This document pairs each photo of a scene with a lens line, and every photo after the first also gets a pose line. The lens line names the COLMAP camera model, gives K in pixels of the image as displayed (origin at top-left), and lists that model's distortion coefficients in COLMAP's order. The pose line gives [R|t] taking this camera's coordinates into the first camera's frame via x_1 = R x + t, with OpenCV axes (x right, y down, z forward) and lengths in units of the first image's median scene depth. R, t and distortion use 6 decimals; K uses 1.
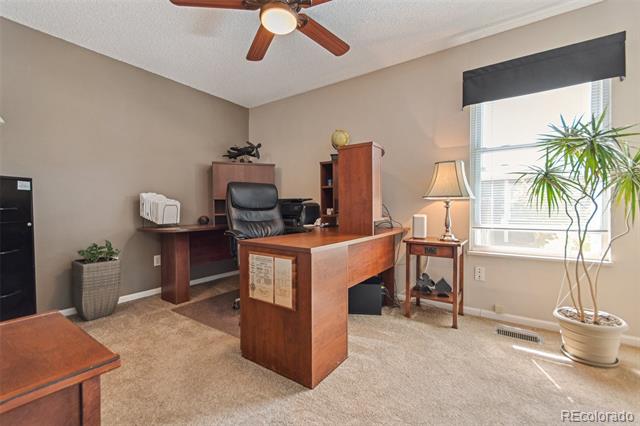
lens RADIAL K [[283.4, 0, 310.9], [0, 283.4, 210.9], [0, 0, 1]] dist [0.003757, -0.001121]
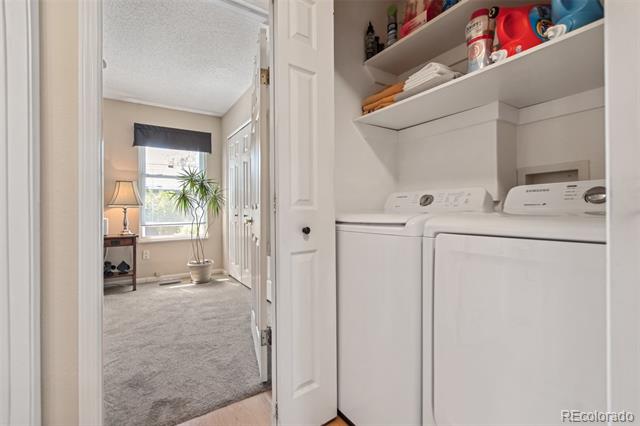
lens RADIAL K [[283.4, 0, 317.1], [0, 283.4, 213.7], [0, 0, 1]] dist [0.003757, -0.001121]
pose [[0.367552, -0.007651, 0.929972, -0.539545], [0.016574, 0.999861, 0.001675, 0.010605], [-0.929855, 0.014798, 0.367627, -0.476101]]
